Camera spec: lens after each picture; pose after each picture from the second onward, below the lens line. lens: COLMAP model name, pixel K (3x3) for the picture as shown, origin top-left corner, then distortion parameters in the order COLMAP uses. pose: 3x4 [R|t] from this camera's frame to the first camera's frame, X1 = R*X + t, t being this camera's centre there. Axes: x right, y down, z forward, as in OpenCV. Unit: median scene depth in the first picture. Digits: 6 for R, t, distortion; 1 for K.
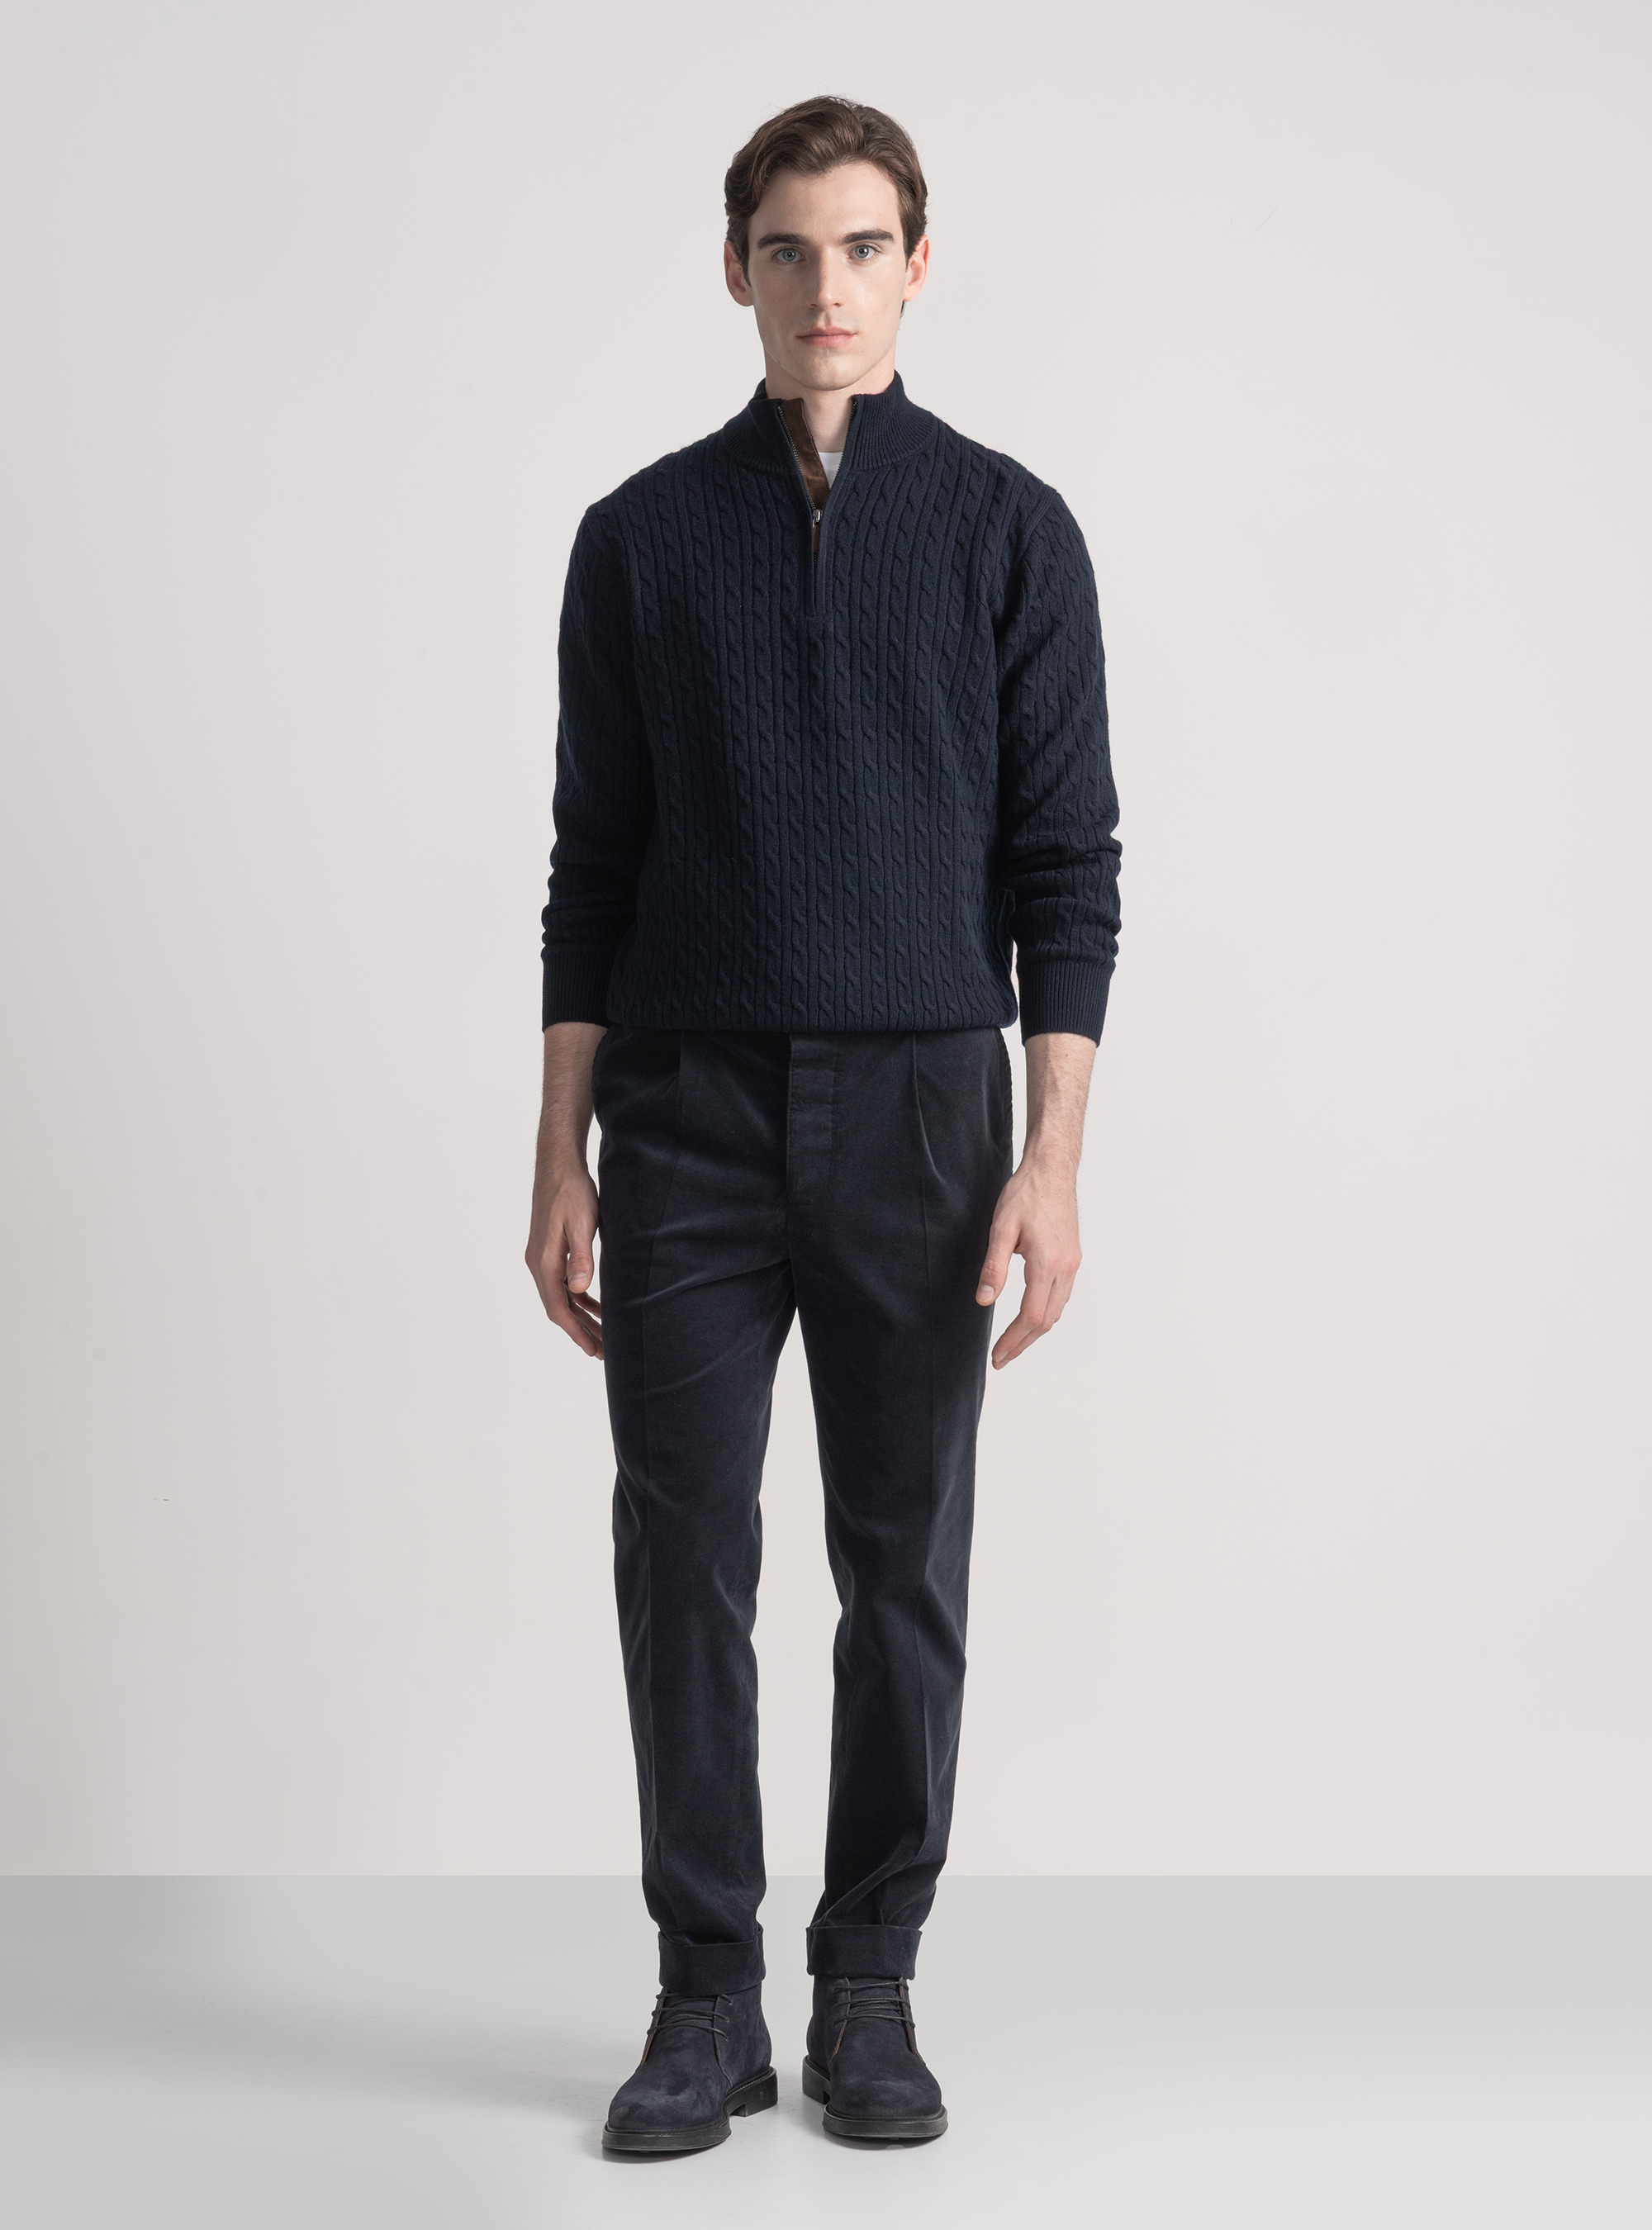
lens RADIAL K [[3887.2, 0, 826.0], [0, 3887.2, 1115.0], [0, 0, 1]] dist [-0.063778, -0.044095]
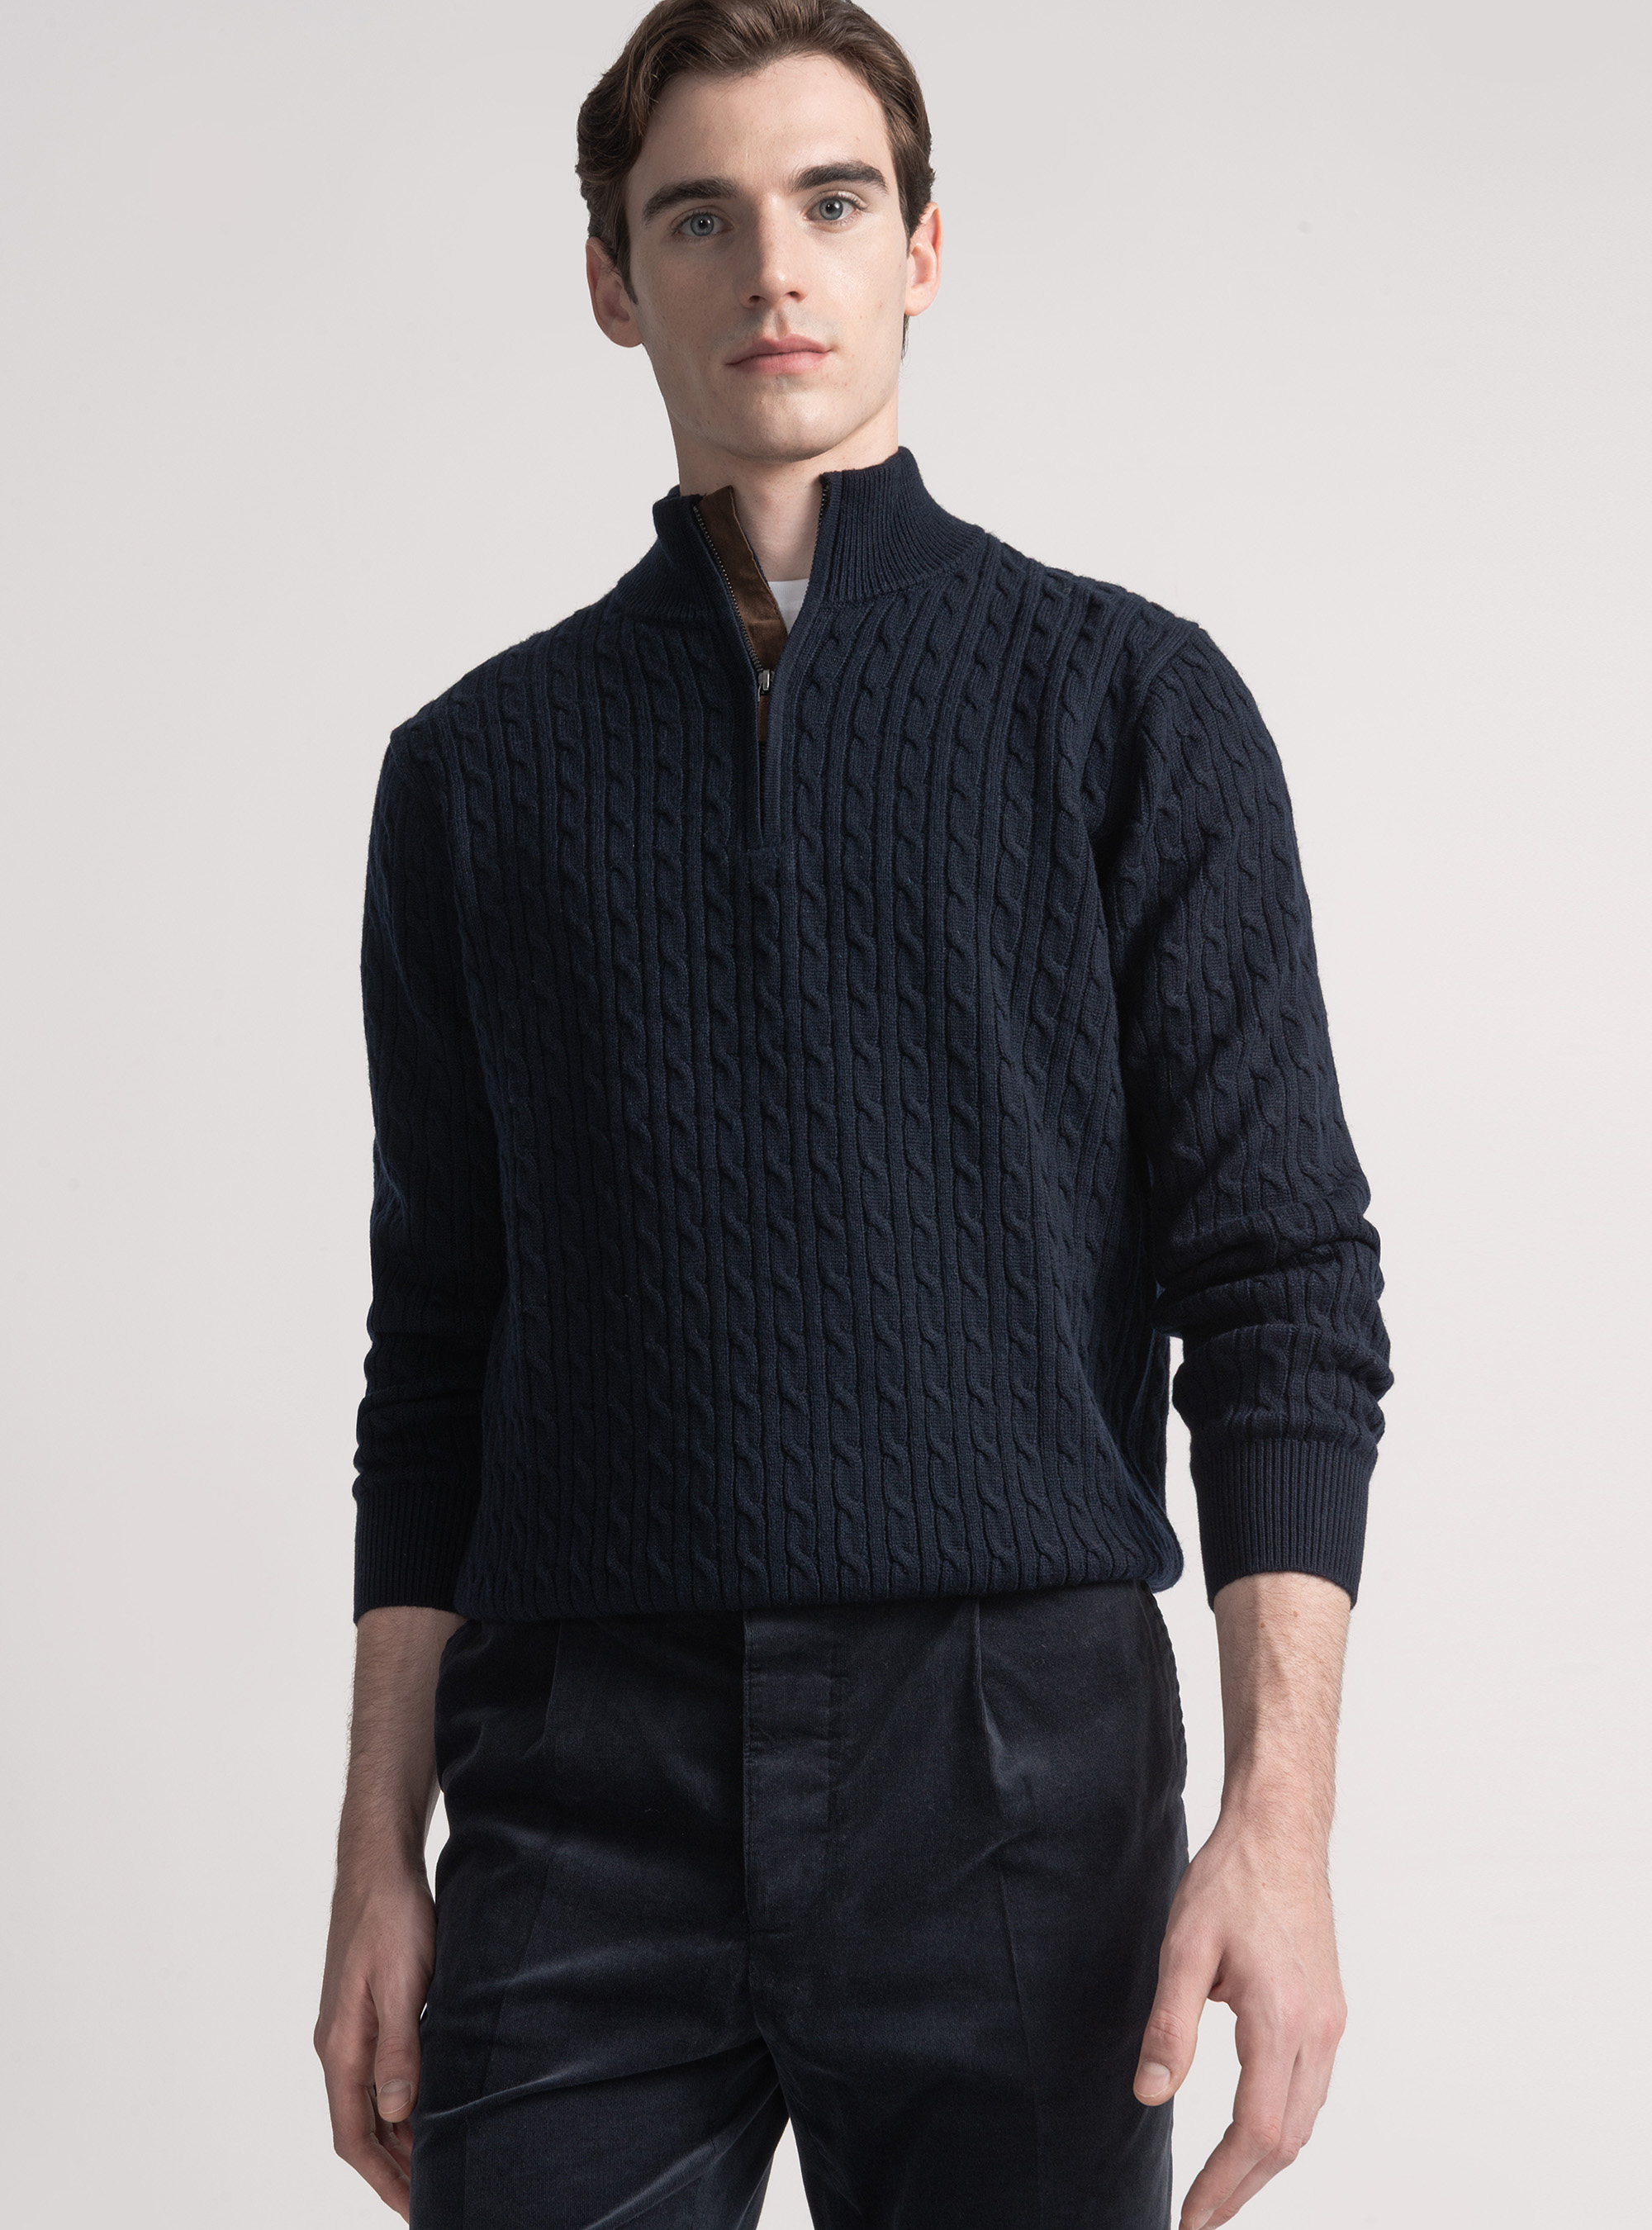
lens RADIAL K [[3188.9, 0, 826.0], [0, 3188.9, 1115.0], [0, 0, 1]] dist [0.017233, 0.028065]
pose [[0.996132, -0.078171, 0.040139, -0.020254], [0.083424, 0.984781, -0.152466, -0.022818], [-0.027610, 0.155225, 0.987493, 0.561413]]
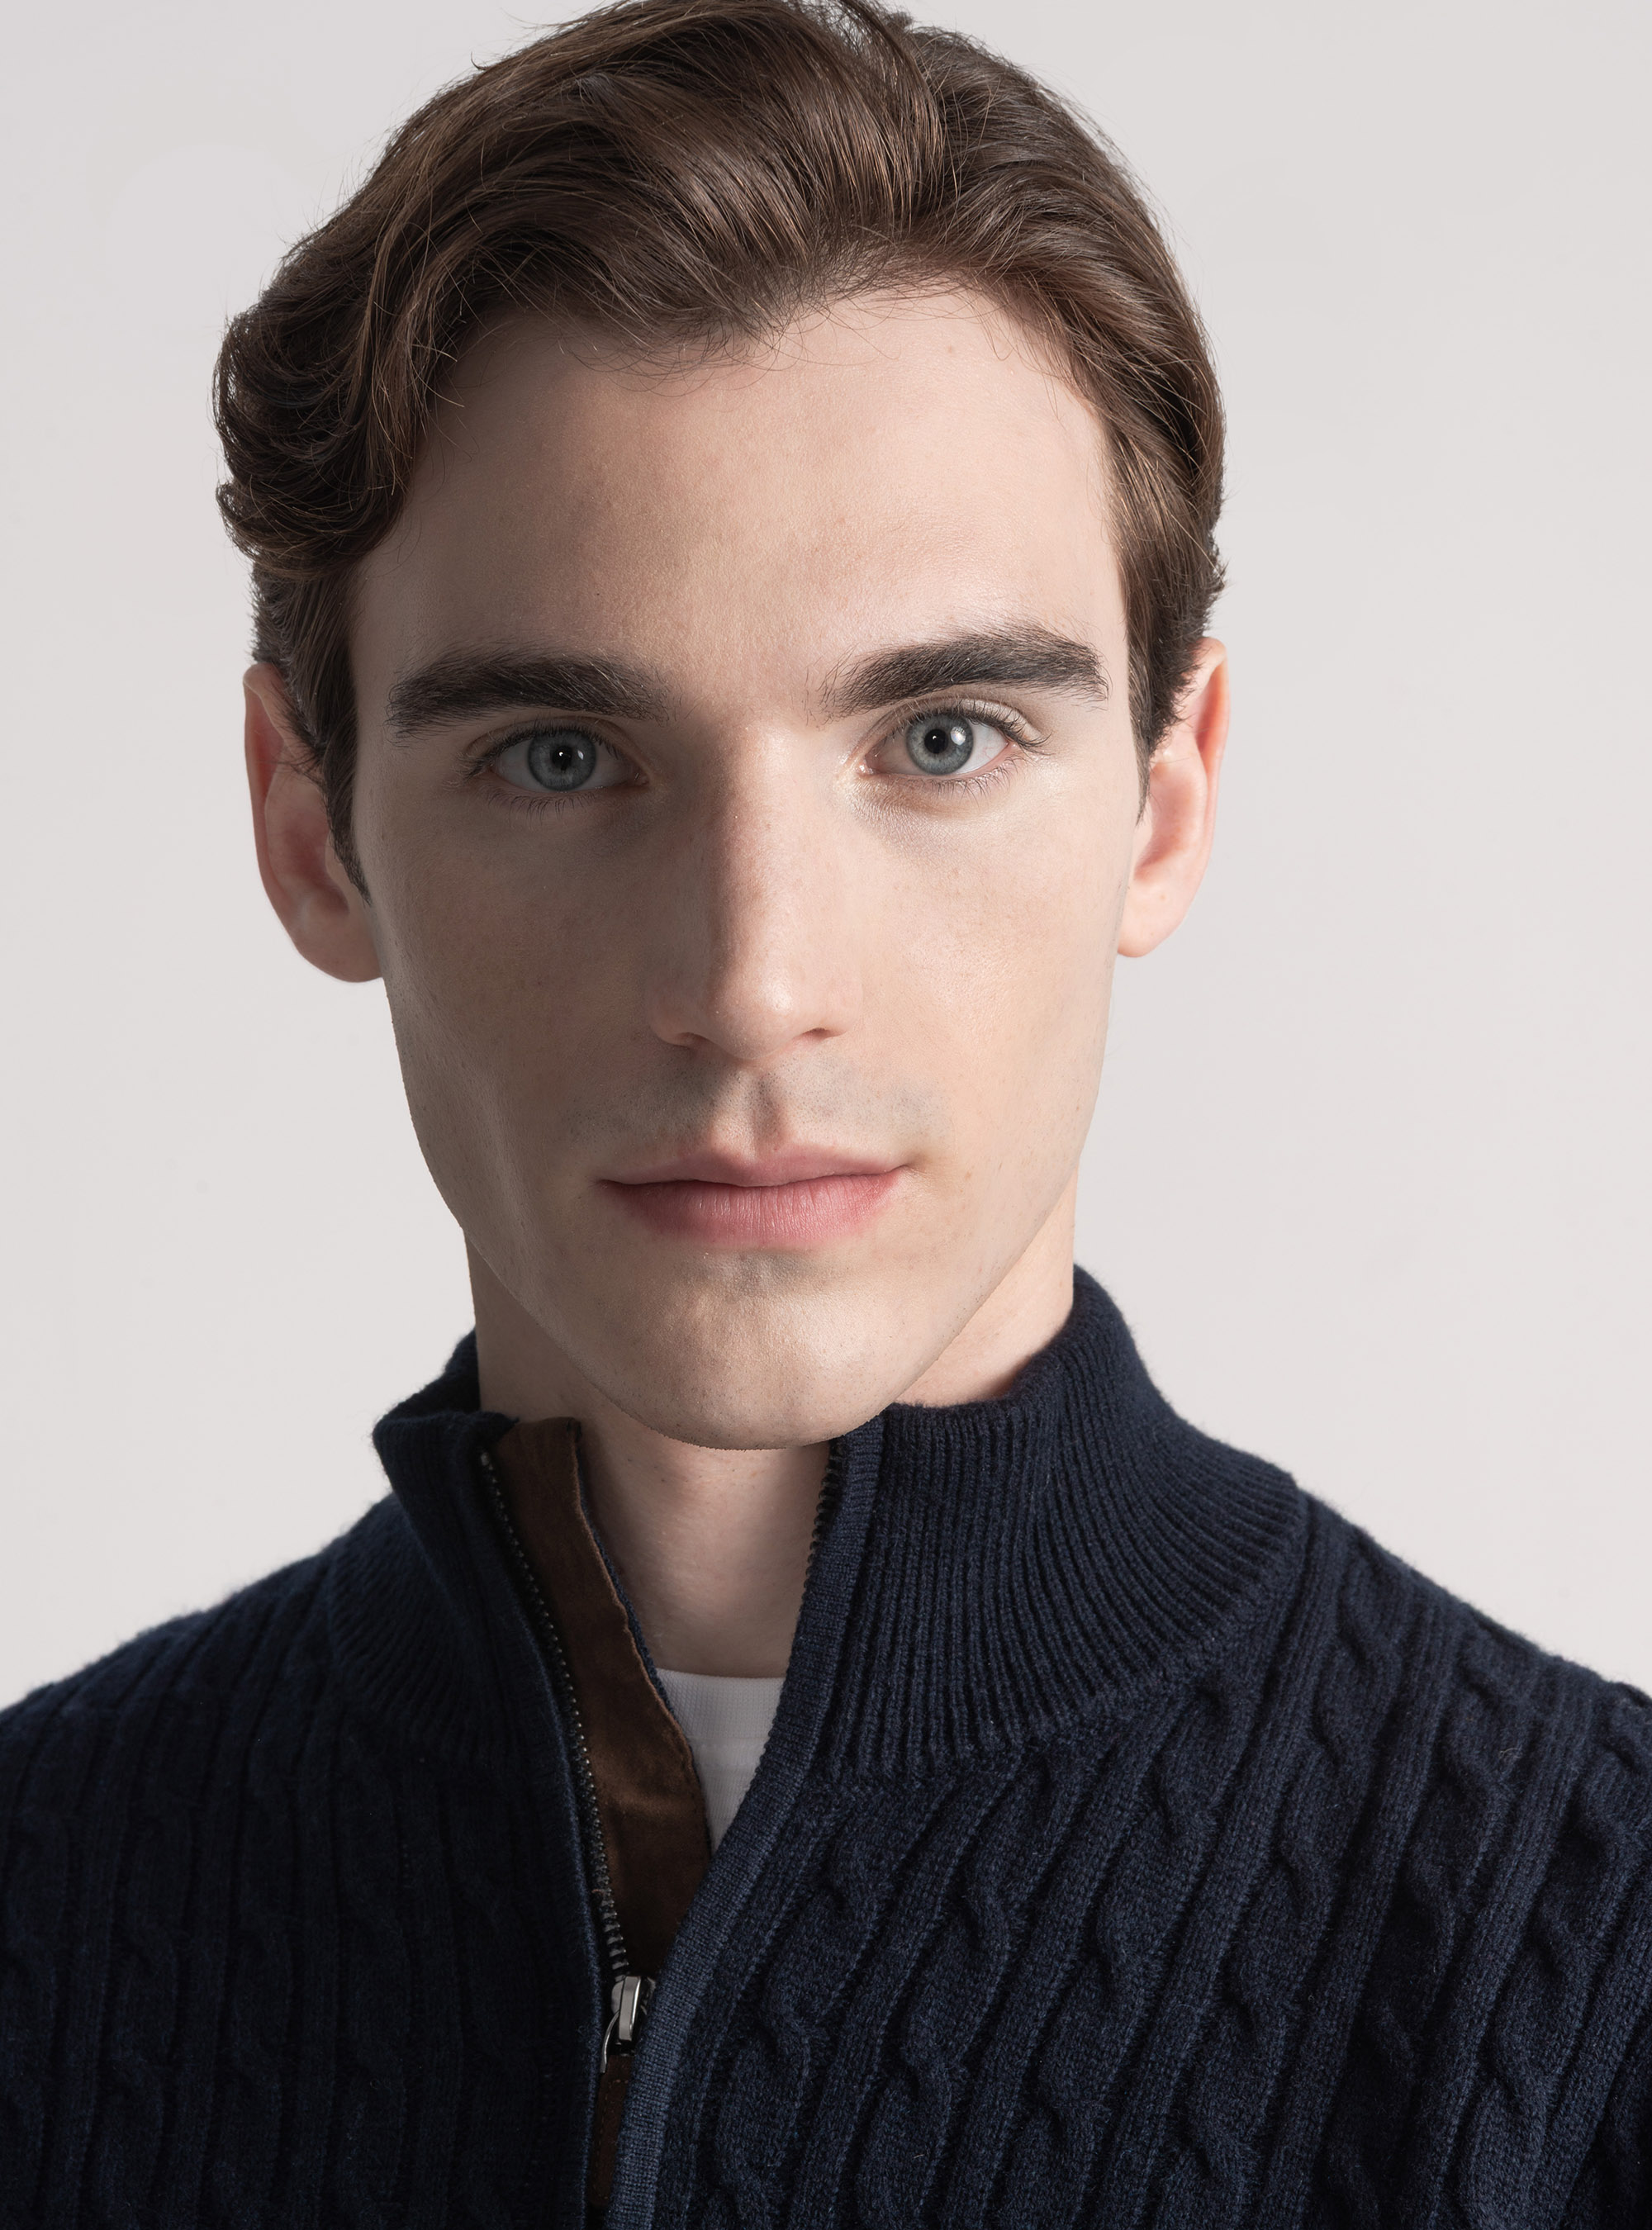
lens RADIAL K [[3887.2, 0, 826.0], [0, 3887.2, 1115.0], [0, 0, 1]] dist [-0.063778, -0.044095]
pose [[0.997886, -0.004964, 0.064795, -0.008855], [0.009036, 0.997992, -0.062696, -0.191800], [-0.064354, 0.063149, 0.995927, 0.806867]]
